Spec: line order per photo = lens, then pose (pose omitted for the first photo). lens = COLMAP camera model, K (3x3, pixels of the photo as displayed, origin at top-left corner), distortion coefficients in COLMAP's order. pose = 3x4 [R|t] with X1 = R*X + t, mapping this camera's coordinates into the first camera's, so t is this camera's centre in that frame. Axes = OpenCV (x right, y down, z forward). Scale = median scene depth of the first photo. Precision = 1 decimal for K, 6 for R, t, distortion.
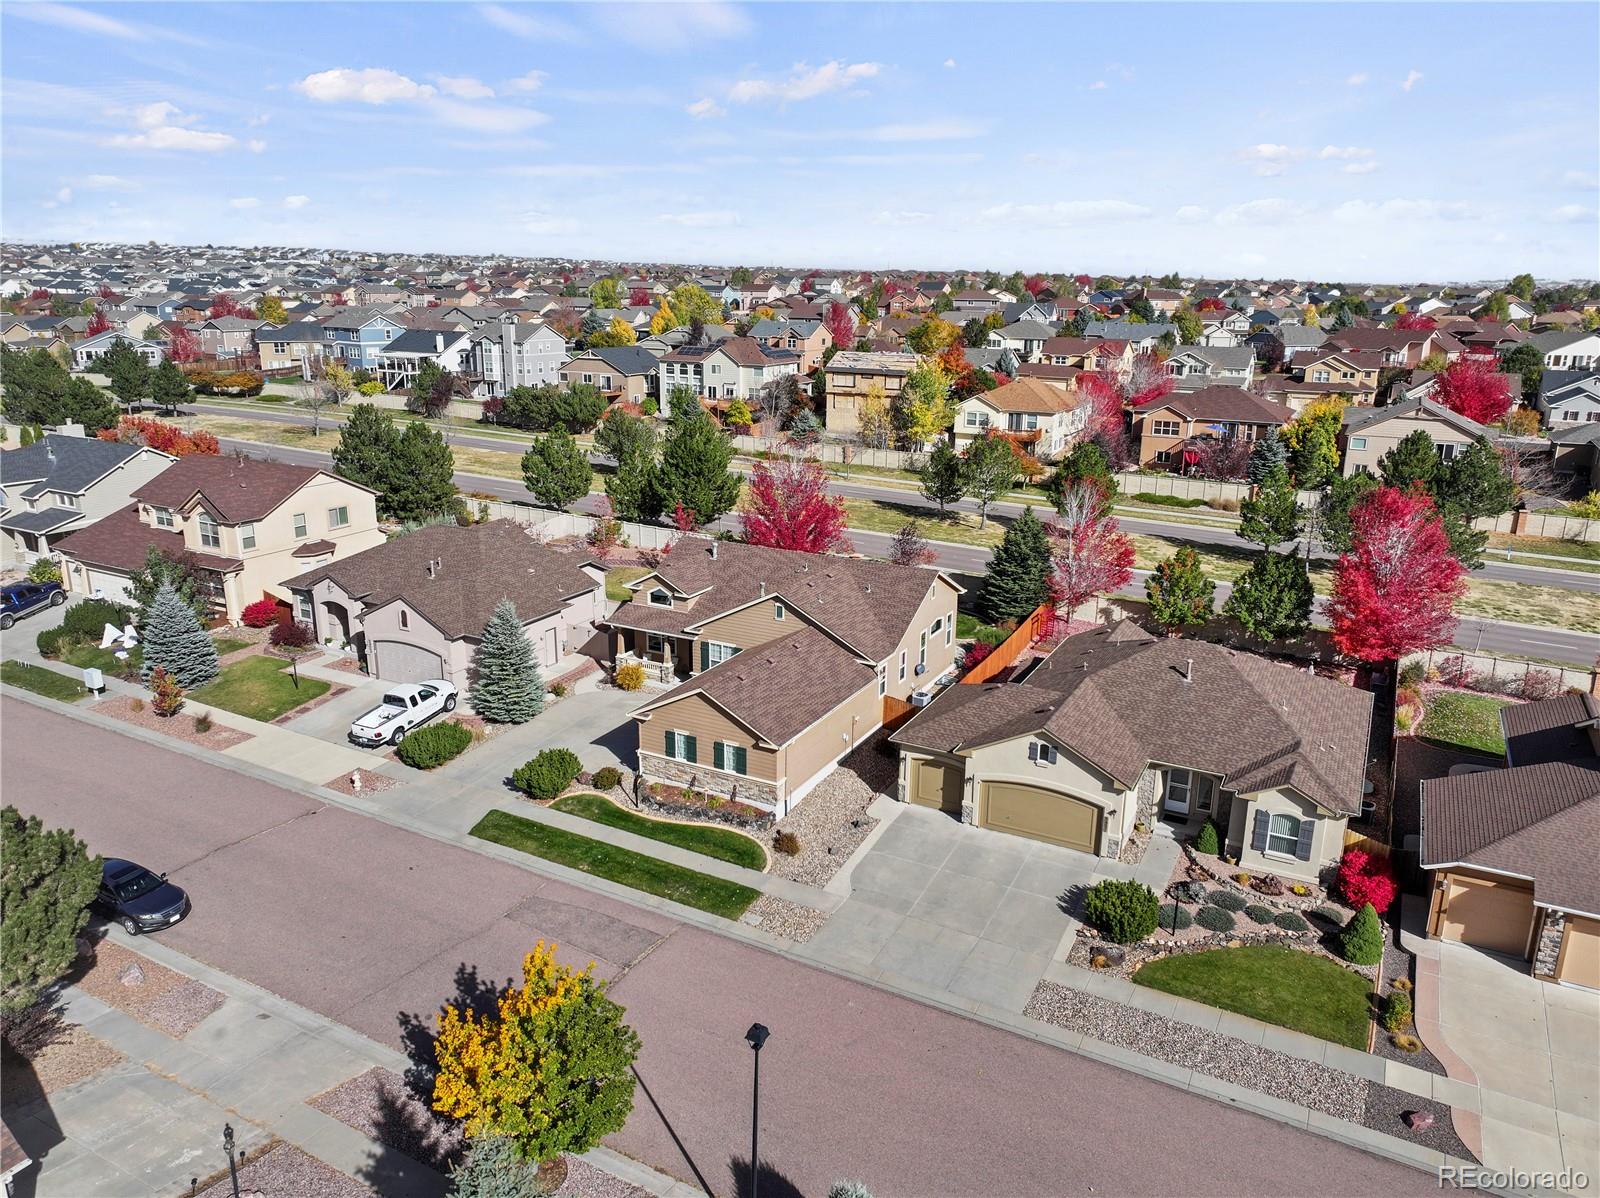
lens RADIAL K [[1106.8, 0, 804.1], [0, 1106.8, 632.8], [0, 0, 1]] dist [0.007479, -0.003783]
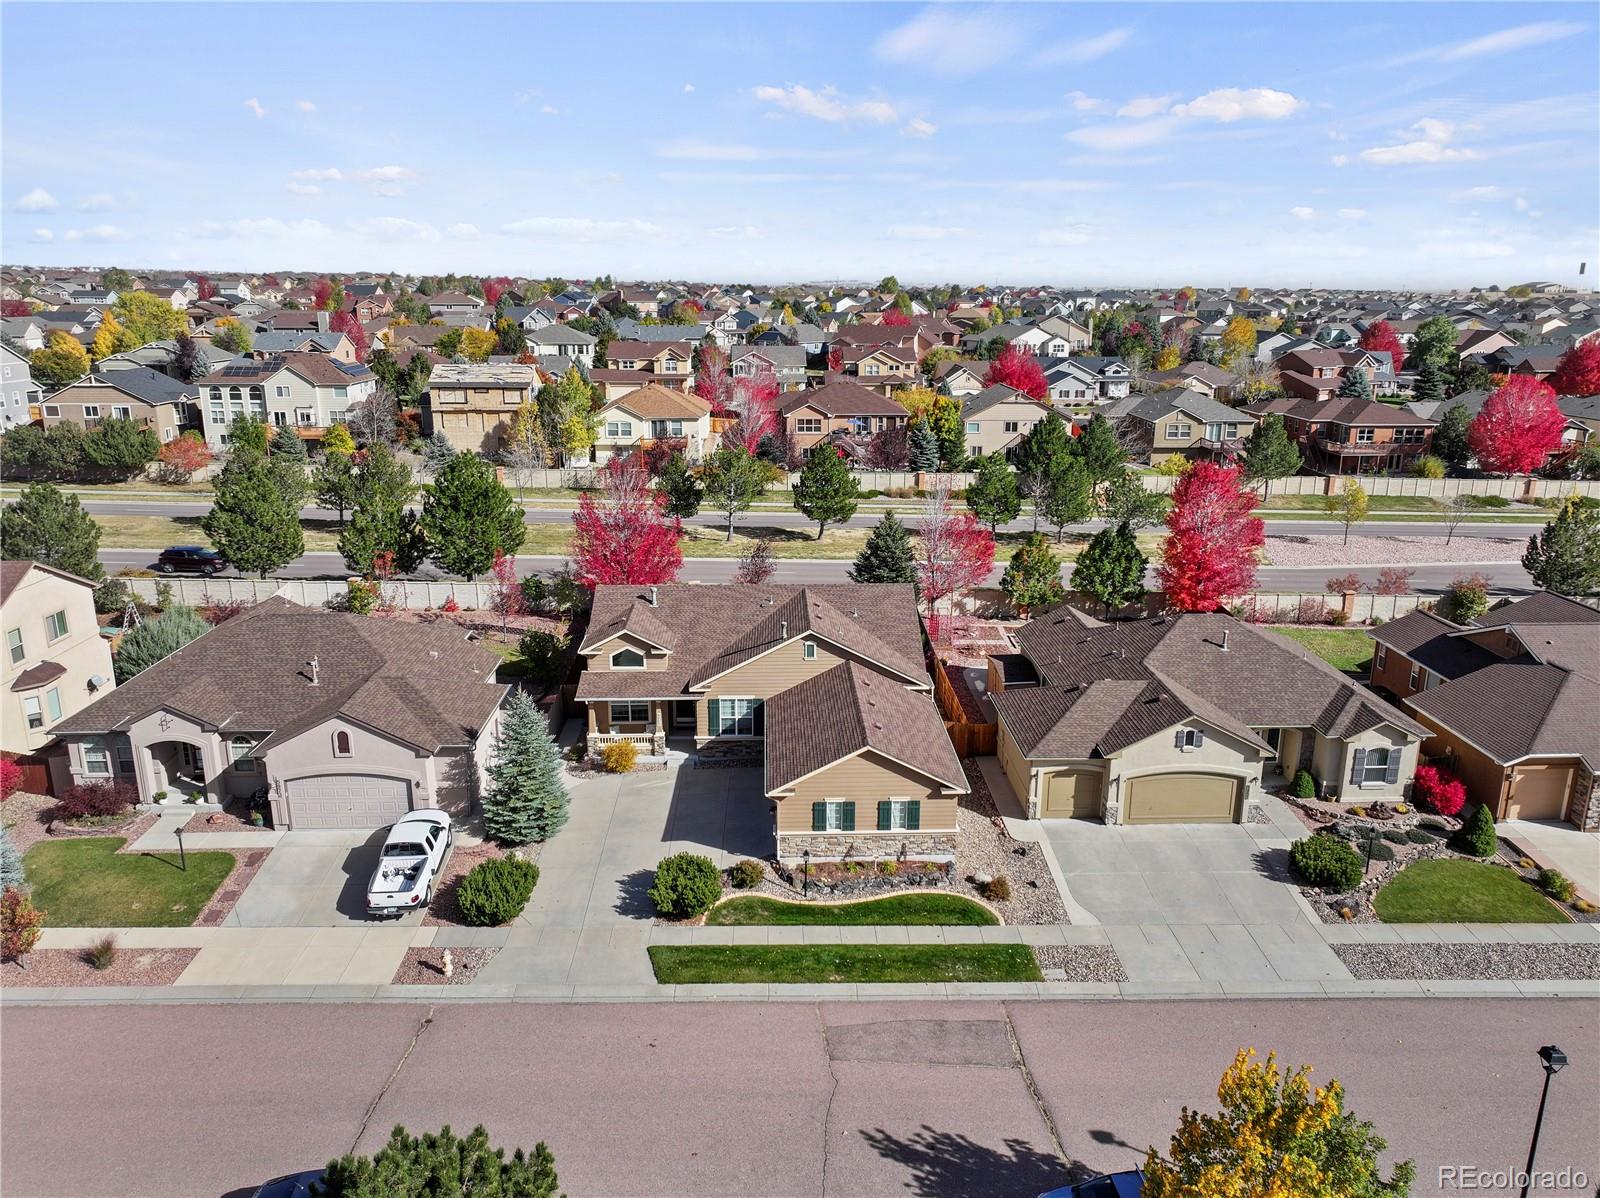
lens RADIAL K [[1132.6, 0, 805.6], [0, 1132.6, 596.9], [0, 0, 1]] dist [0.004806, 0.001571]
pose [[0.864938, -0.139338, 0.482148, -0.449567], [0.156635, 0.987647, 0.004434, -0.064731], [-0.476810, 0.071686, 0.876079, 0.167370]]
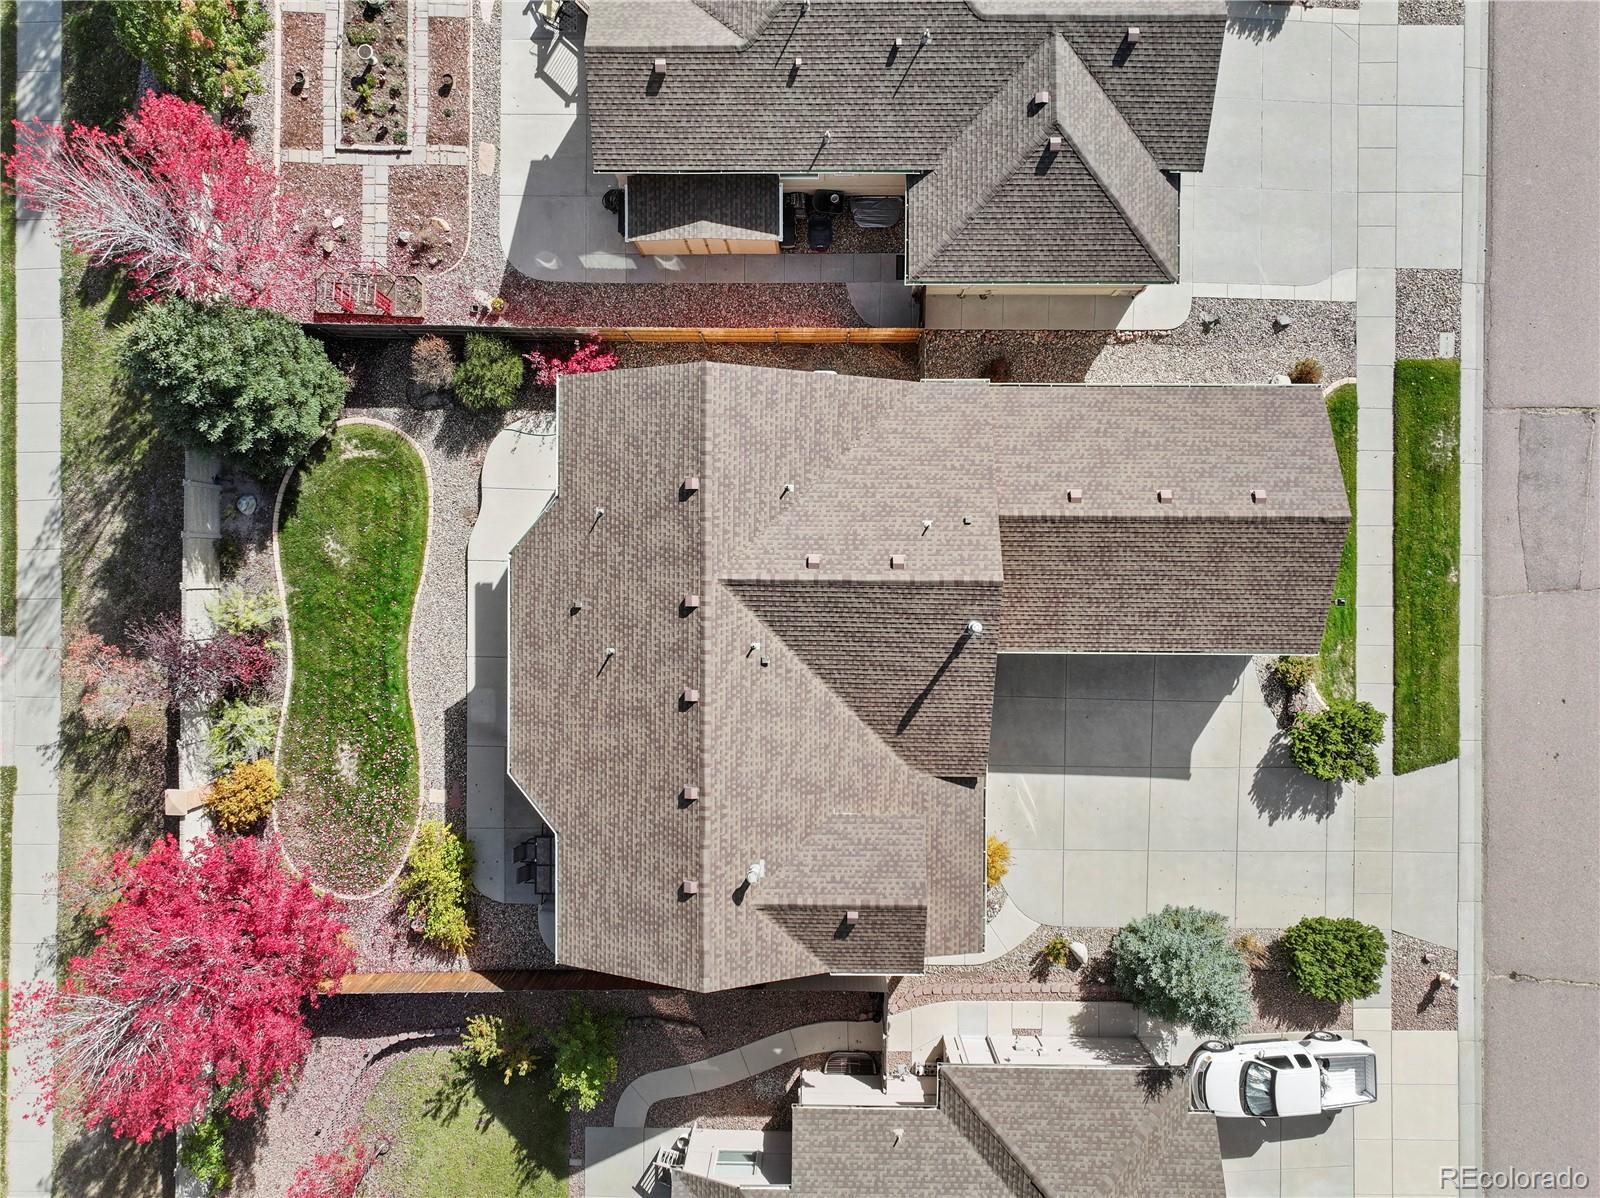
lens RADIAL K [[1132.6, 0, 805.6], [0, 1132.6, 596.9], [0, 0, 1]] dist [0.004806, 0.001571]
pose [[-0.467294, -0.883594, -0.029953, 0.029464], [0.280401, -0.180252, 0.942807, -0.540314], [-0.838458, 0.432169, 0.331991, 0.849533]]
